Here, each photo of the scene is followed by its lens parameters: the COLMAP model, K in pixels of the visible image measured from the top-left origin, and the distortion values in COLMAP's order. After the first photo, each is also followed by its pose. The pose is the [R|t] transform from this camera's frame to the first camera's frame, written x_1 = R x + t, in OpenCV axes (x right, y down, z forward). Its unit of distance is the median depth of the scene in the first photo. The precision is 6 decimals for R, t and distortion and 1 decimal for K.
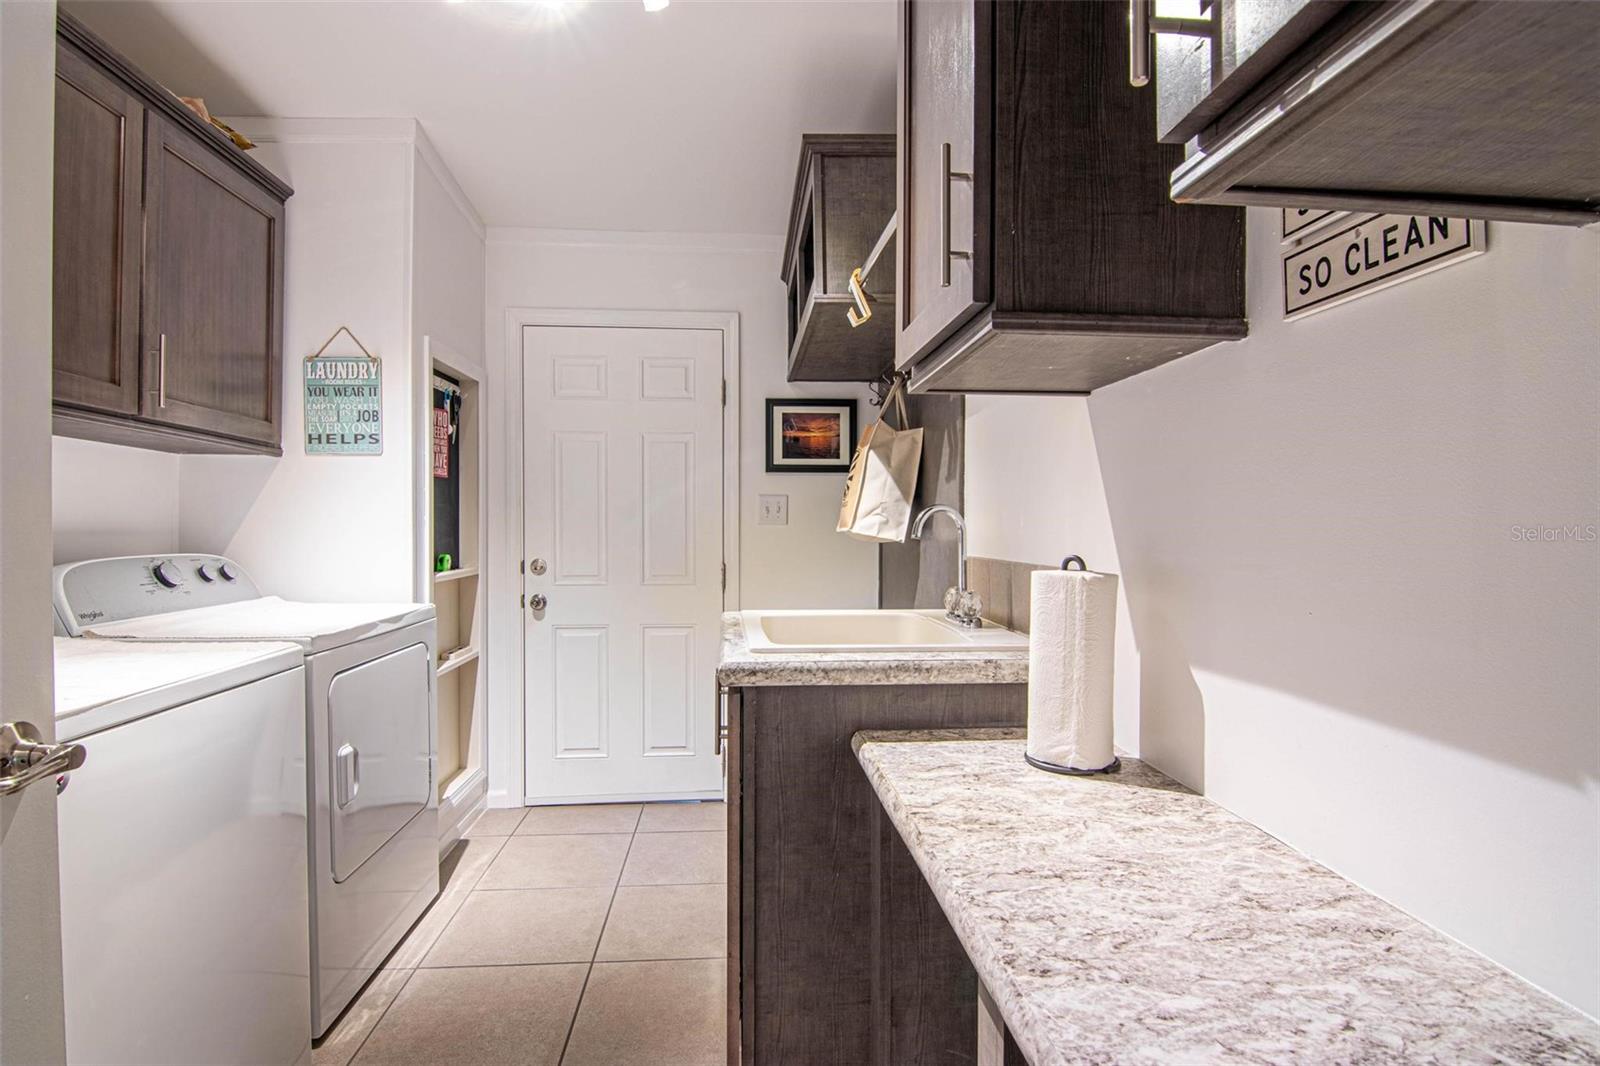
lens RADIAL K [[814.1, 0, 793.3], [0, 814.1, 538.0], [0, 0, 1]] dist [-0.006369, -0.009829]
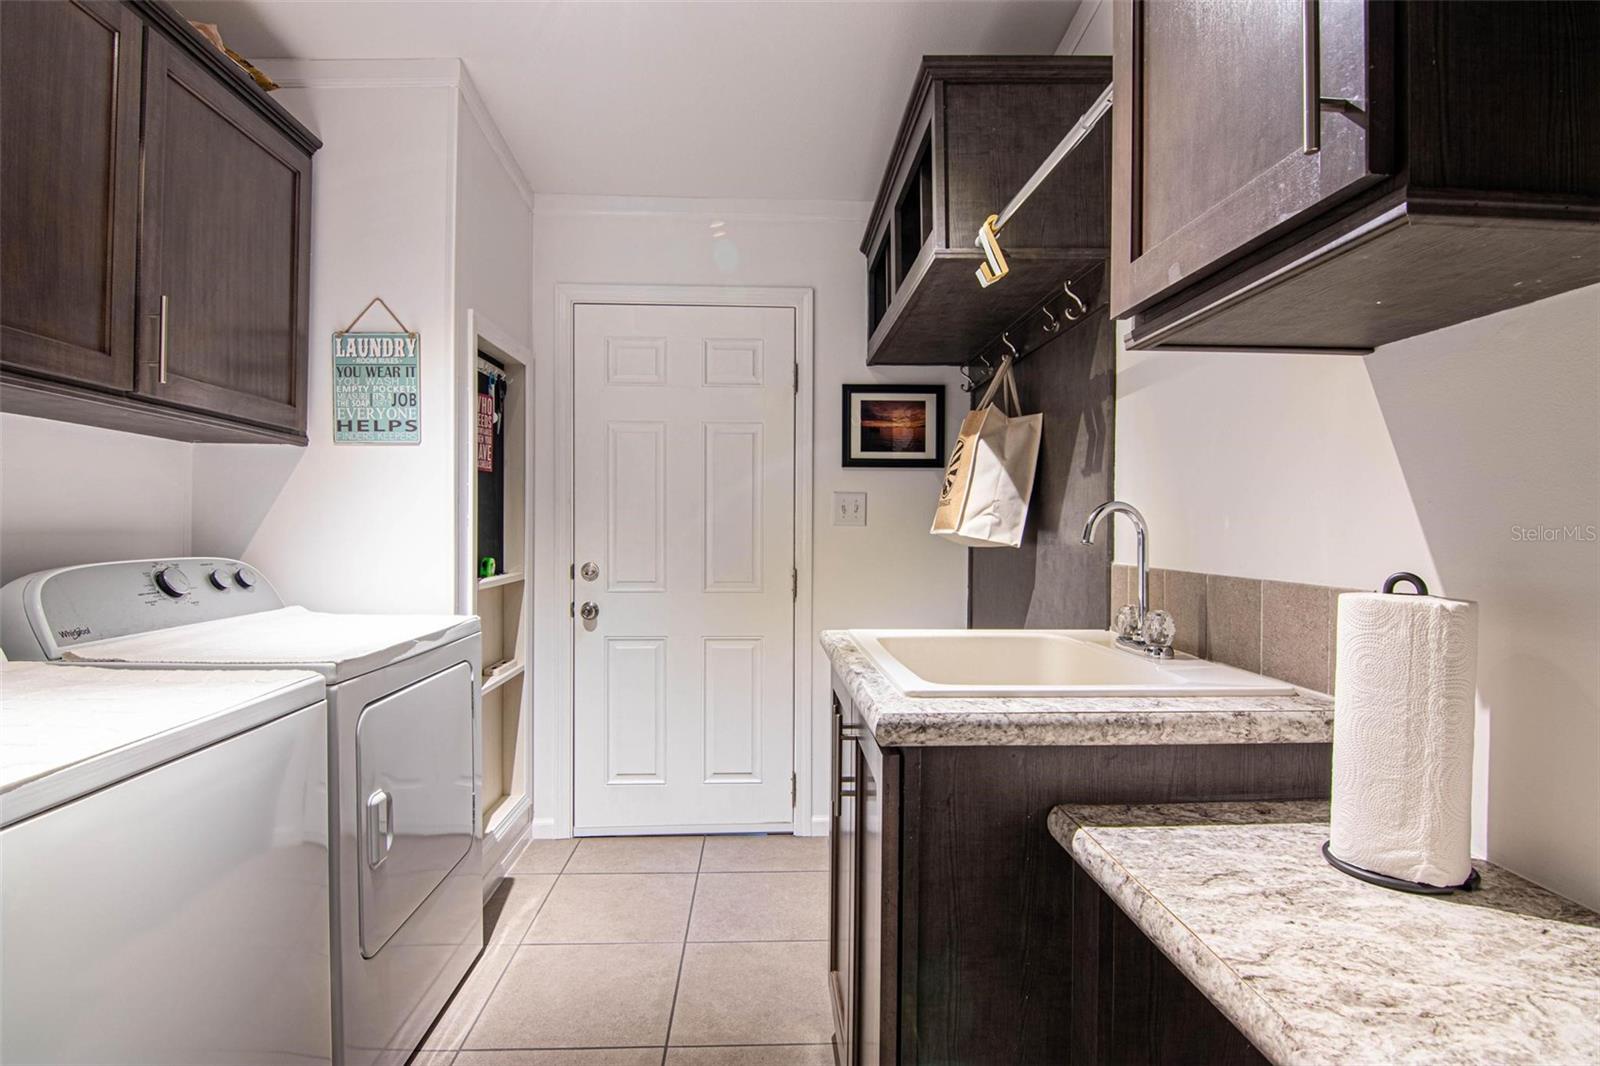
lens RADIAL K [[814.1, 0, 793.3], [0, 814.1, 538.0], [0, 0, 1]] dist [-0.006369, -0.009829]
pose [[0.999445, 0.004138, -0.033066, -0.088427], [-0.004157, 0.999991, -0.000511, -0.003294], [0.033063, 0.000648, 0.999453, 0.162707]]
